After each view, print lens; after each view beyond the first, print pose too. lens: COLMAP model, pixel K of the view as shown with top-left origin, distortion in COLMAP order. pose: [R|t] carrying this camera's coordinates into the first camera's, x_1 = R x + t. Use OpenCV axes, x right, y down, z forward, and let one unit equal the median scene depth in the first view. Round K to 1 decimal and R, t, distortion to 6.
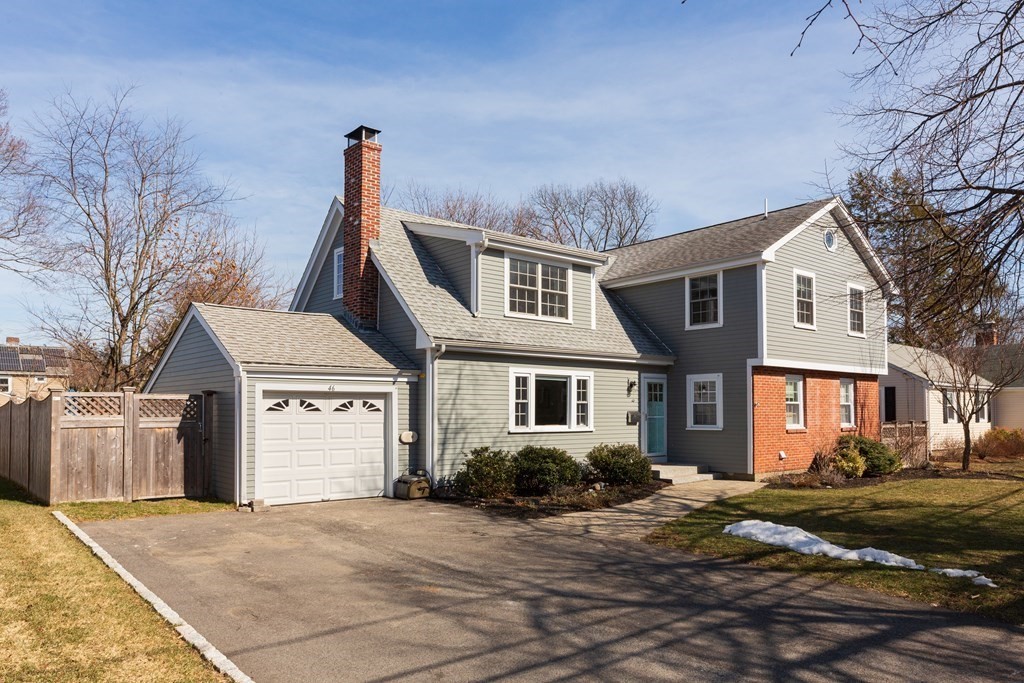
lens RADIAL K [[671.6, 0, 511.1], [0, 671.6, 404.9], [0, 0, 1]] dist [0.003901, 0.000994]
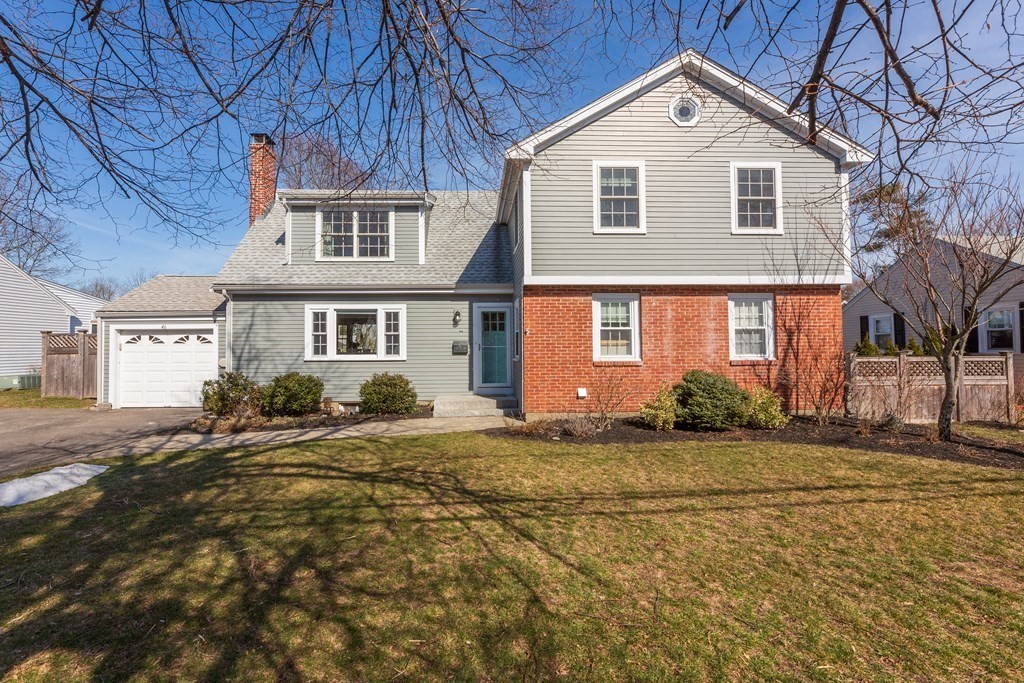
lens RADIAL K [[458.4, 0, 512.0], [0, 458.4, 341.5], [0, 0, 1]] dist [0.000396, 0.000634]
pose [[0.801429, -0.010055, -0.598005, 0.738855], [0.012644, 0.999920, 0.000132, 0.012052], [0.597956, -0.007666, 0.801492, 0.558861]]
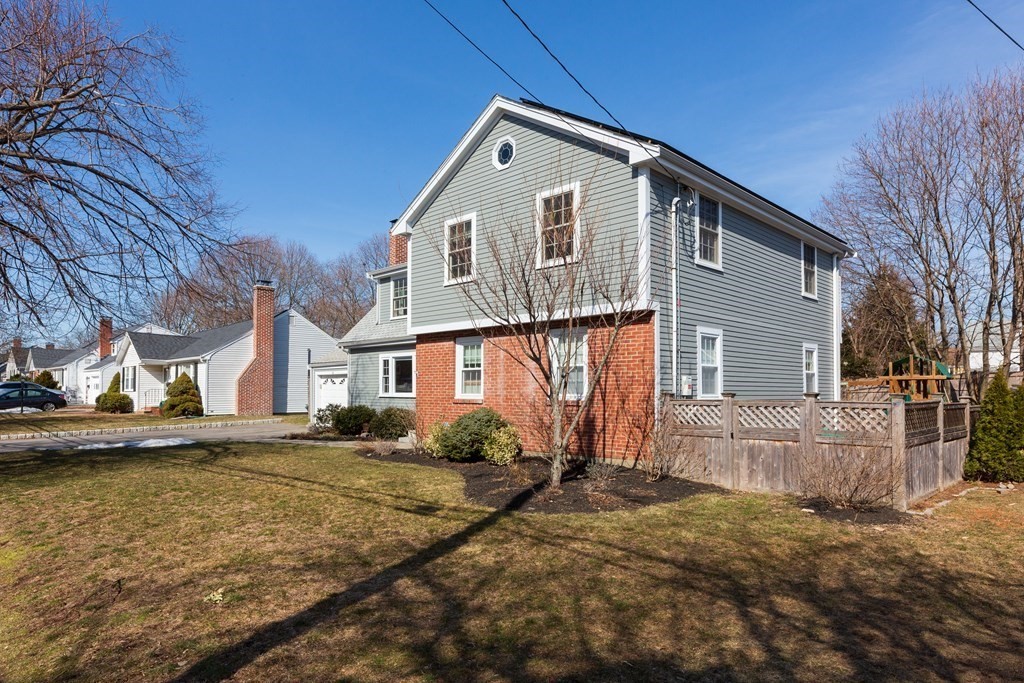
lens RADIAL K [[591.0, 0, 517.9], [0, 591.0, 383.7], [0, 0, 1]] dist [0.002515, 0.000348]
pose [[0.151483, -0.005703, -0.988443, 1.348514], [0.021668, 0.999762, -0.002447, 0.020929], [0.988222, -0.021047, 0.151571, 1.074785]]
